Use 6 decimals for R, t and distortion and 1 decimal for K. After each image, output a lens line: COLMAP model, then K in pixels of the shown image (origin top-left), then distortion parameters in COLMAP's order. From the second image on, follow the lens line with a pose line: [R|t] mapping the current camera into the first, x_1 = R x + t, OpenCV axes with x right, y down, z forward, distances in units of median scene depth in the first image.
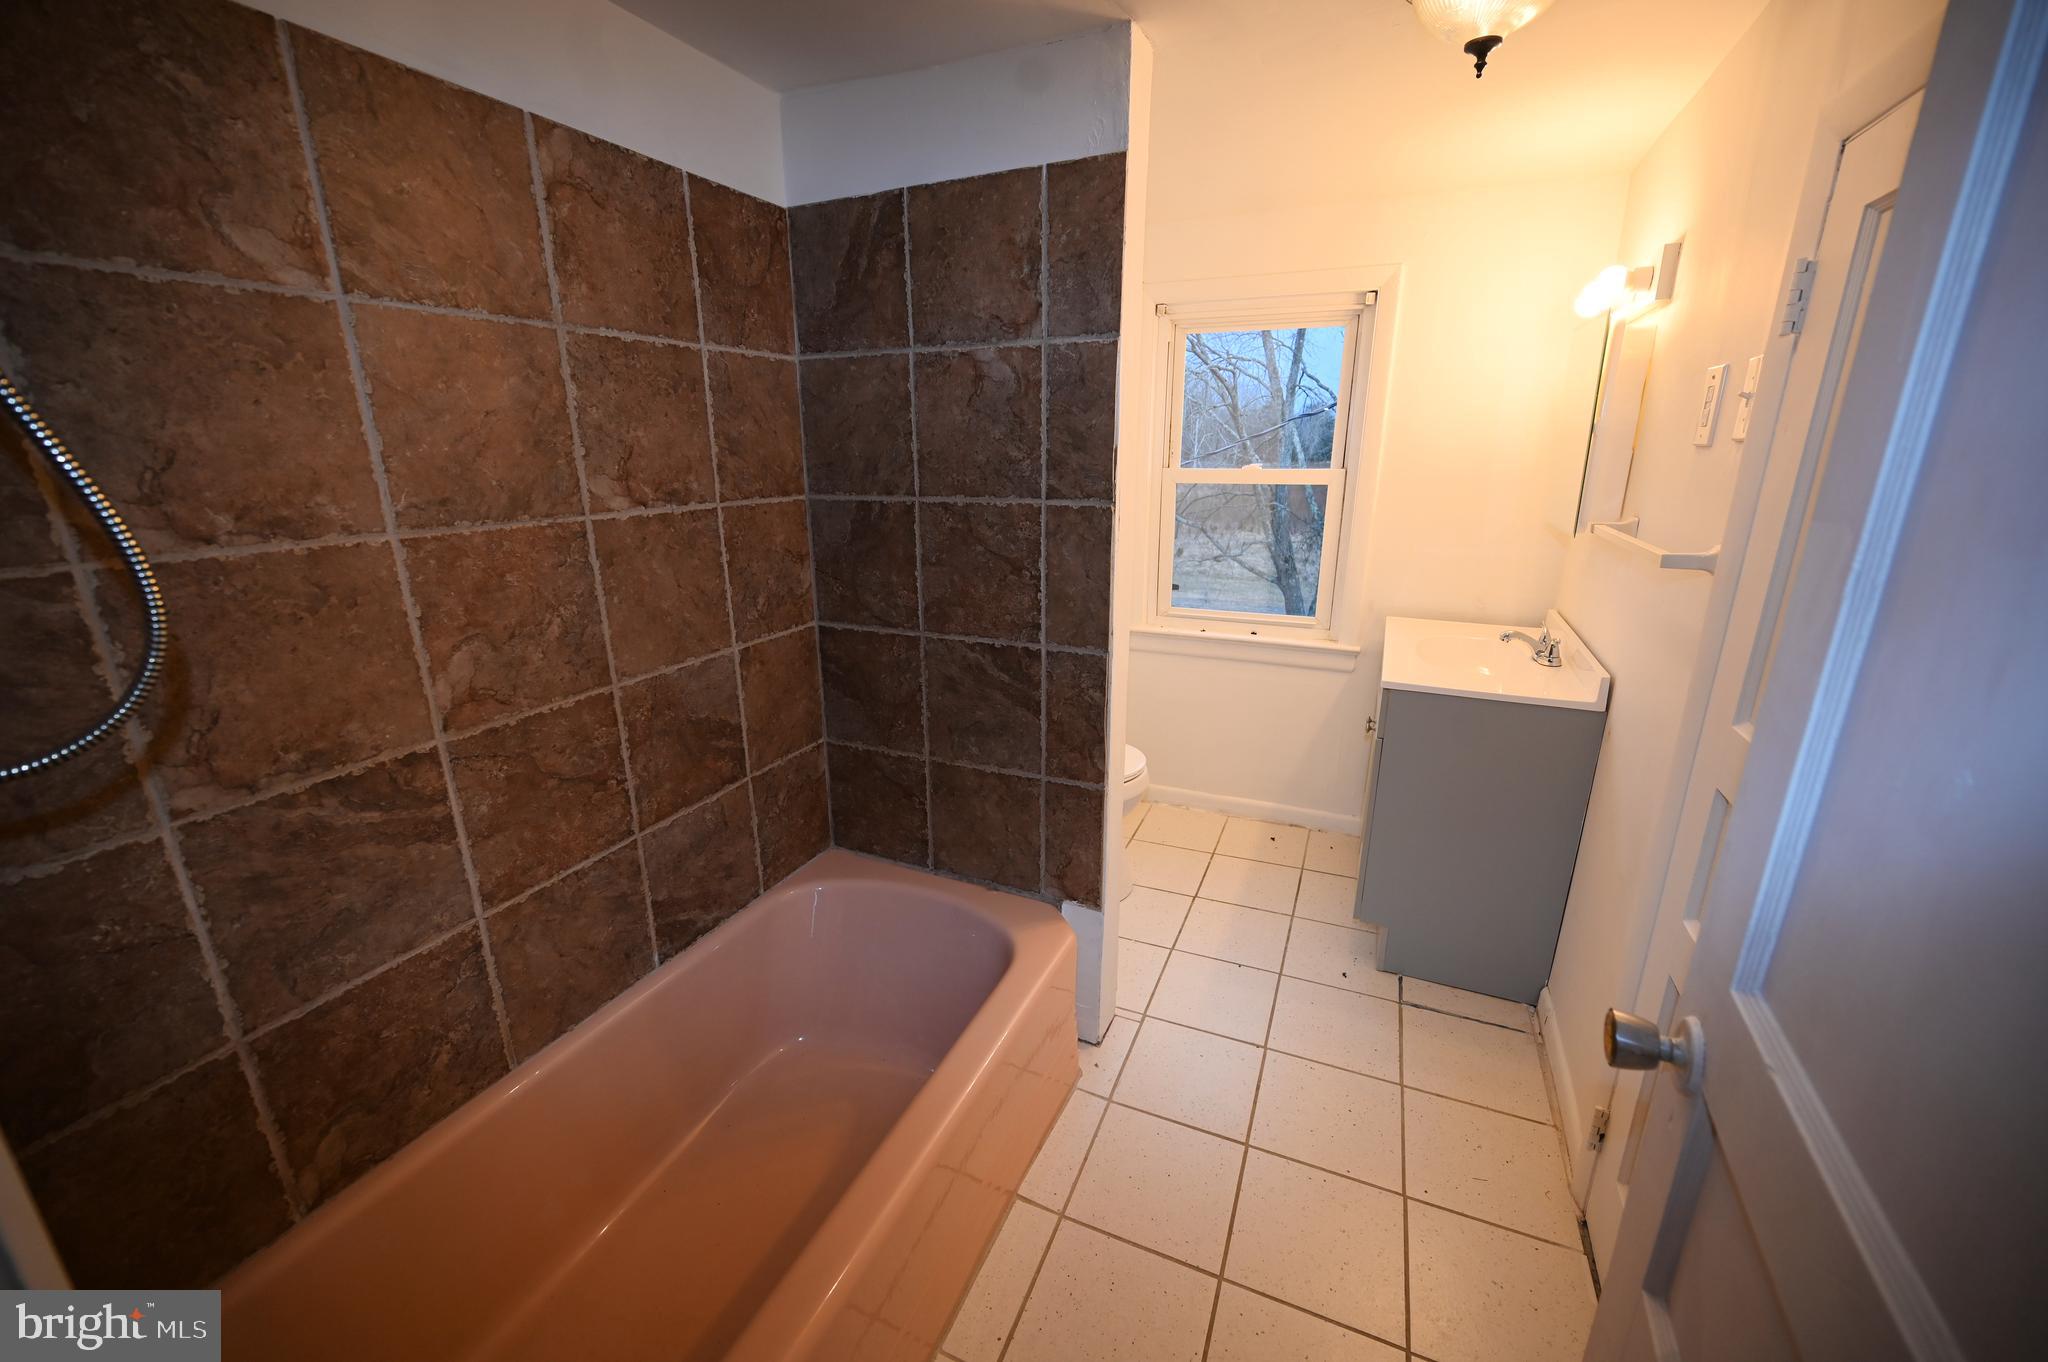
lens RADIAL K [[805.1, 0, 1027.7], [0, 805.1, 688.3], [0, 0, 1]] dist [-0.000148, 0.000240]
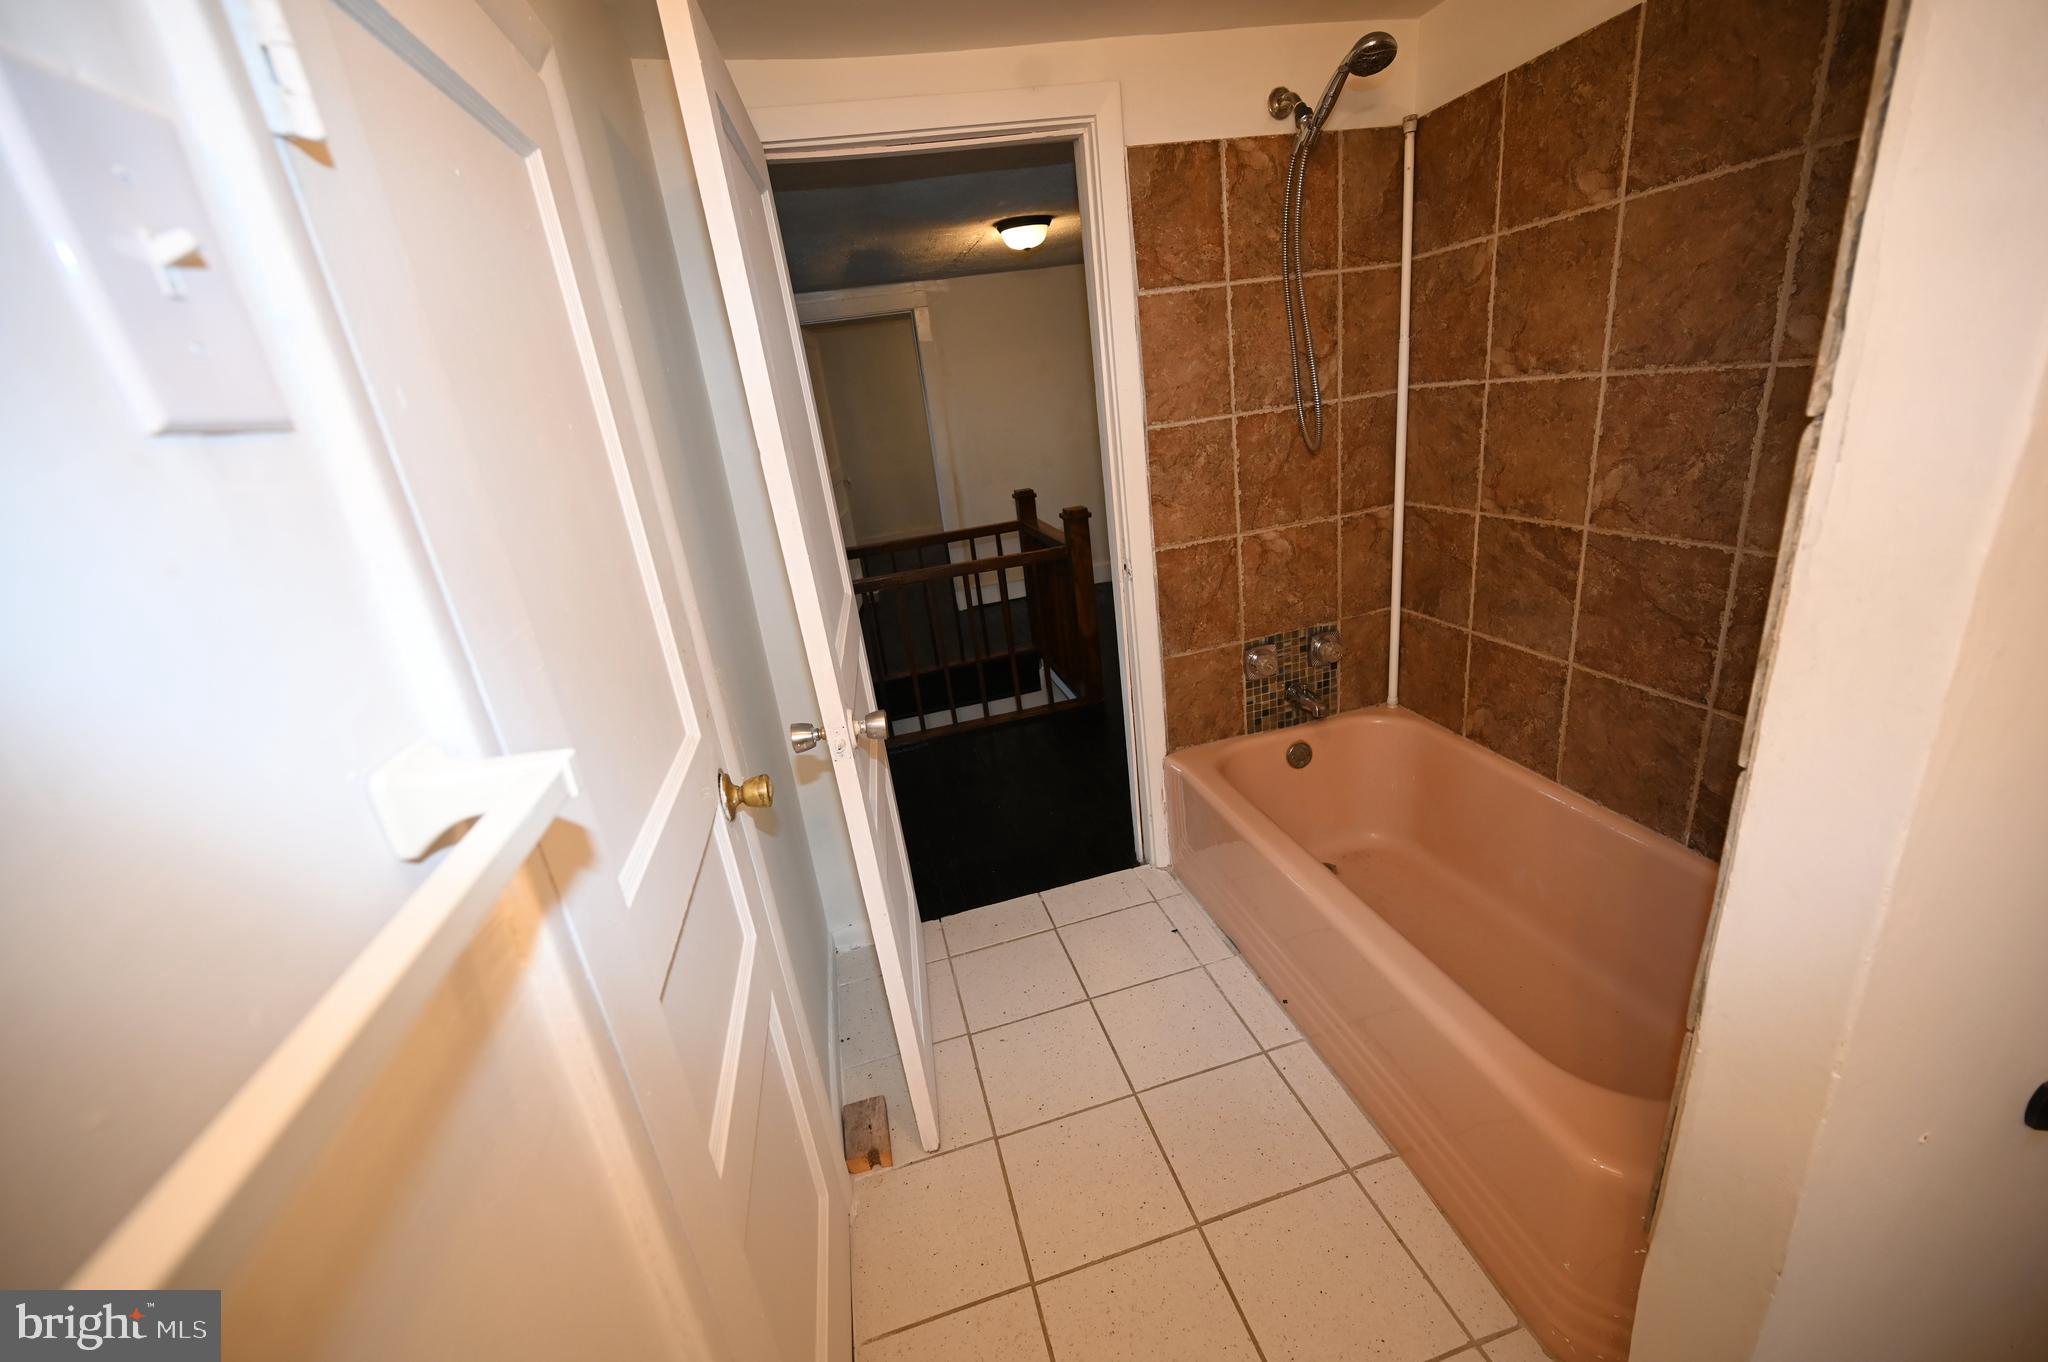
lens RADIAL K [[805.1, 0, 1027.7], [0, 805.1, 688.3], [0, 0, 1]] dist [-0.000148, 0.000240]
pose [[-0.784366, 0.307075, -0.538957, 0.851991], [-0.056590, 0.829820, 0.555154, -0.416113], [0.617711, 0.465943, -0.633506, 1.384328]]
